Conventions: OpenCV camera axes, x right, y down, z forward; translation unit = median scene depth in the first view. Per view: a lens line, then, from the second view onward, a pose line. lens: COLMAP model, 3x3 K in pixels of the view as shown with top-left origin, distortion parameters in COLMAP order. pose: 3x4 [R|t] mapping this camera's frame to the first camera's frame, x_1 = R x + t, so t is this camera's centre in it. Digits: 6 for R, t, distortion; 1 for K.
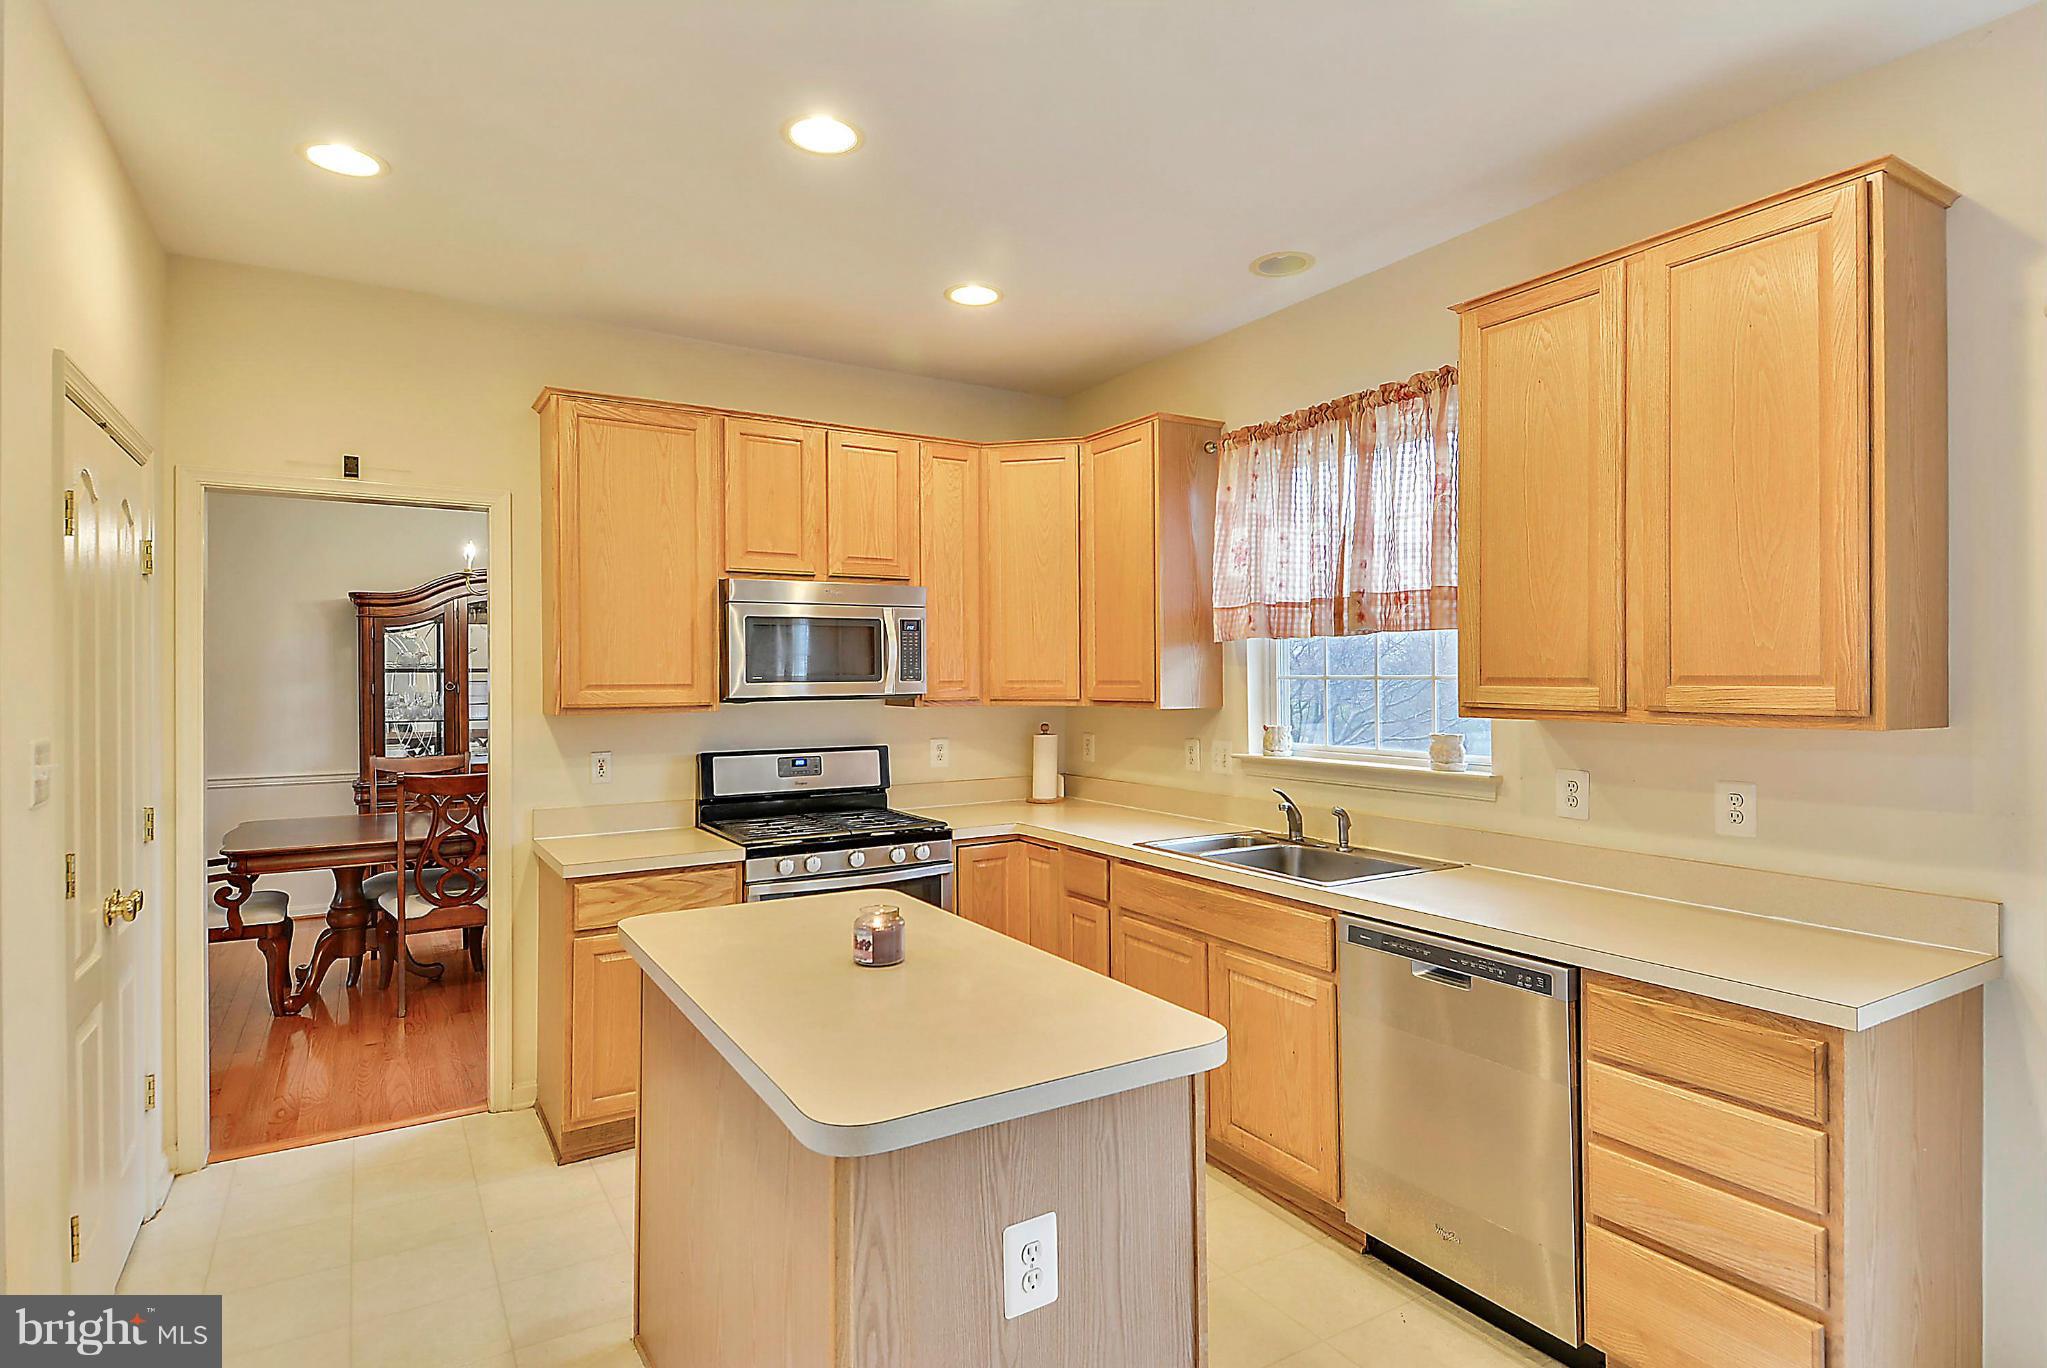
lens RADIAL K [[1061.0, 0, 1028.4], [0, 1061.0, 678.9], [0, 0, 1]] dist [0.021914, -0.001880]
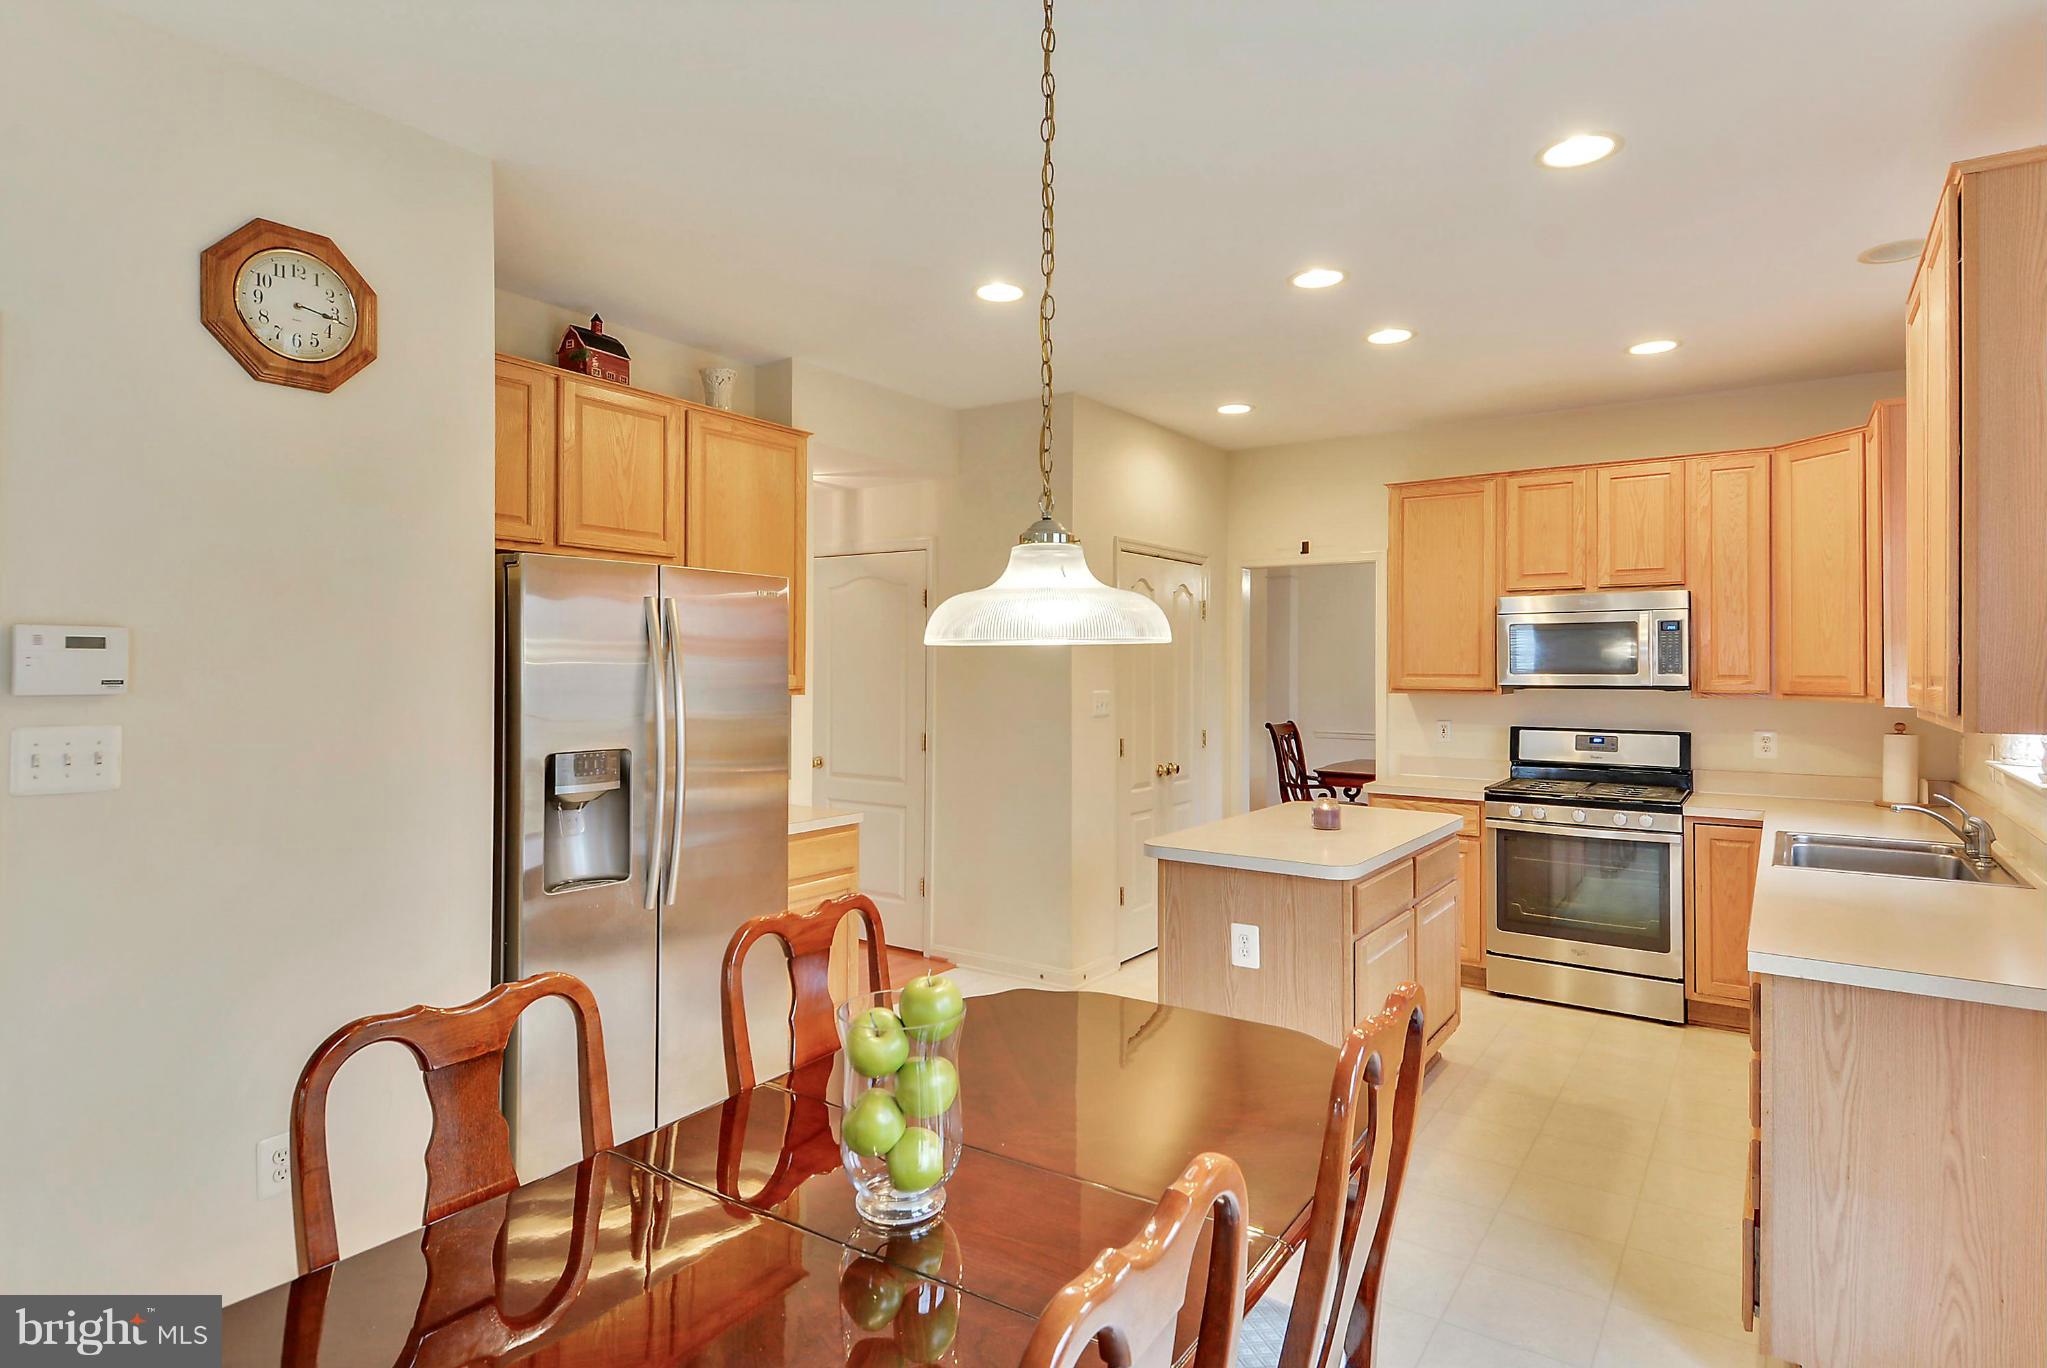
lens RADIAL K [[1061.0, 0, 1017.4], [0, 1061.0, 669.5], [0, 0, 1]] dist [0.021914, -0.001880]
pose [[0.390138, 0.007375, -0.920727, 0.682460], [-0.008270, 0.999956, 0.004505, -0.002528], [0.920719, 0.005857, 0.390182, -0.095469]]
